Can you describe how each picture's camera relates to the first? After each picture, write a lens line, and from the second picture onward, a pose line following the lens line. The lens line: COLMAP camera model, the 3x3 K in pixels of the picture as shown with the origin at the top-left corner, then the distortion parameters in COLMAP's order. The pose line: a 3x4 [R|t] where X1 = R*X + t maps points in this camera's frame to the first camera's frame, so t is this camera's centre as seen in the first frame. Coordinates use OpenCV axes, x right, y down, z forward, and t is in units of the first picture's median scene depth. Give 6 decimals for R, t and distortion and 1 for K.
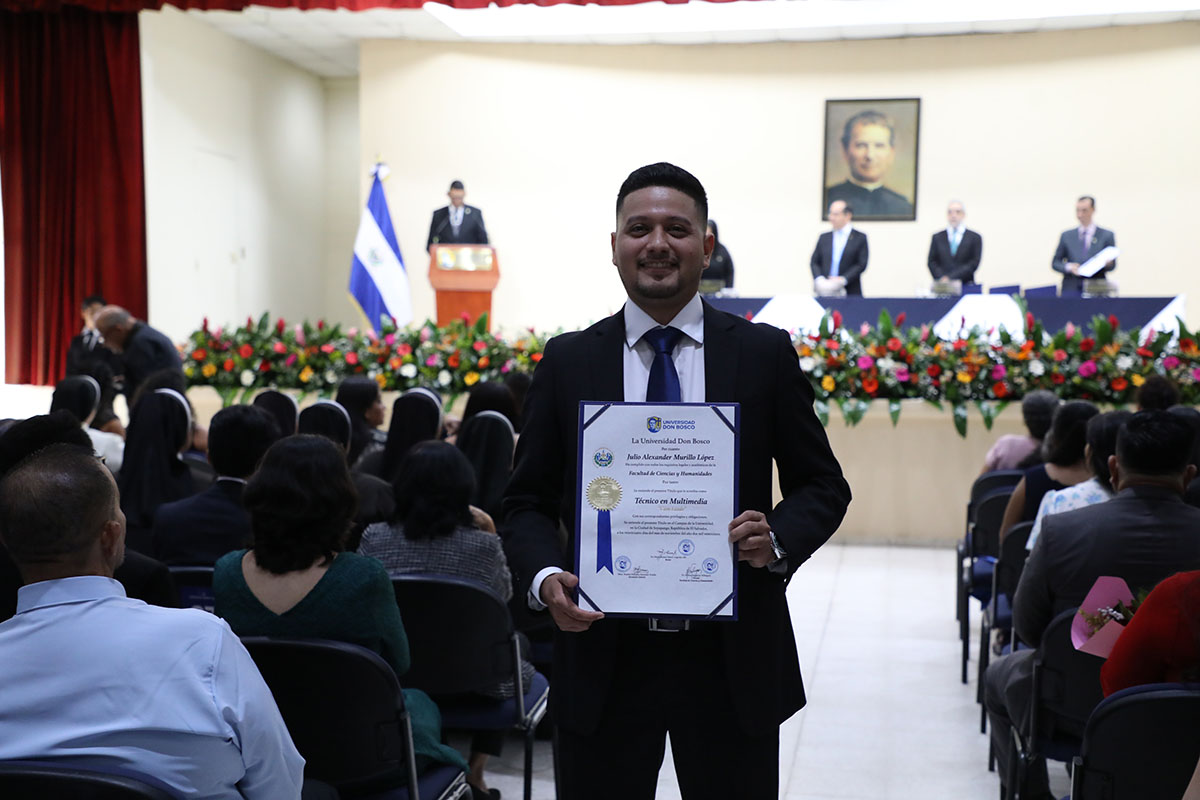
lens RADIAL K [[1741.6, 0, 600.3], [0, 1741.6, 407.8], [0, 0, 1]] dist [0.219867, 0.000000]
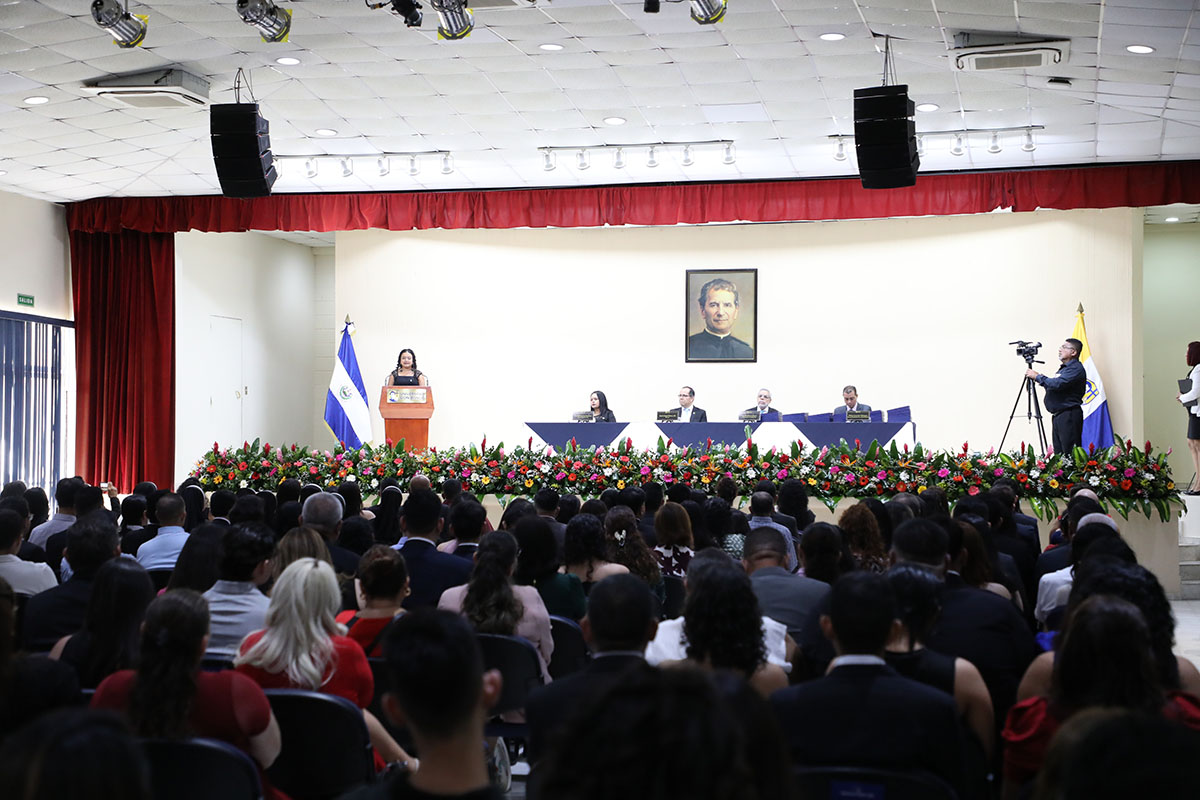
lens RADIAL K [[2096.0, 0, 600.5], [0, 2096.0, 395.7], [0, 0, 1]] dist [0.150391, 0.000000]
pose [[0.998978, -0.009040, -0.044293, 0.163034], [0.006285, 0.998060, -0.061946, 0.018239], [0.044767, 0.061604, 0.997096, -0.688882]]
